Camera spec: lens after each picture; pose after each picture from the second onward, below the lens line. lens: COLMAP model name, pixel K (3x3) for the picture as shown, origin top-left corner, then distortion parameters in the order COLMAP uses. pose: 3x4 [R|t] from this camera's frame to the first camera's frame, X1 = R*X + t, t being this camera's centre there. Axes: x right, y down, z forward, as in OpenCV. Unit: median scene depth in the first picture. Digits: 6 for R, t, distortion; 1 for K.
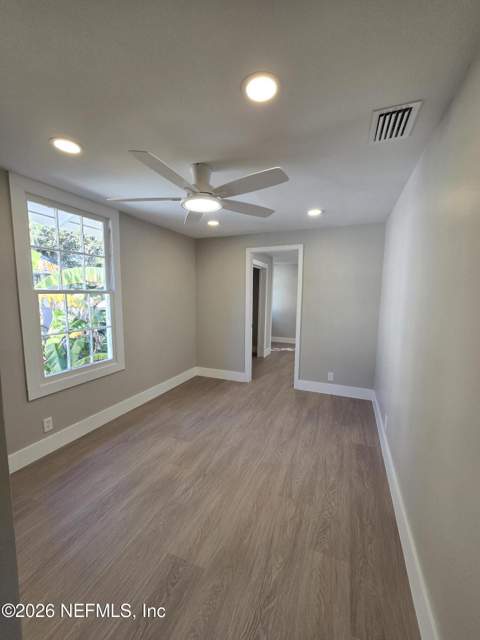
lens RADIAL K [[258.8, 0, 240.7], [0, 258.8, 329.4], [0, 0, 1]] dist [-0.018221, 0.005126]
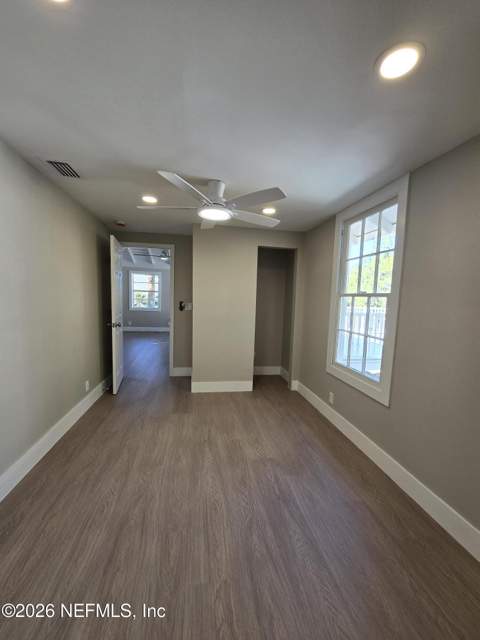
lens RADIAL K [[258.8, 0, 240.7], [0, 258.8, 329.4], [0, 0, 1]] dist [-0.018221, 0.005126]
pose [[-0.843119, 0.026059, -0.537095, 0.316753], [-0.116987, 0.966011, 0.230513, -0.206091], [0.524847, 0.257183, -0.811414, 1.724426]]
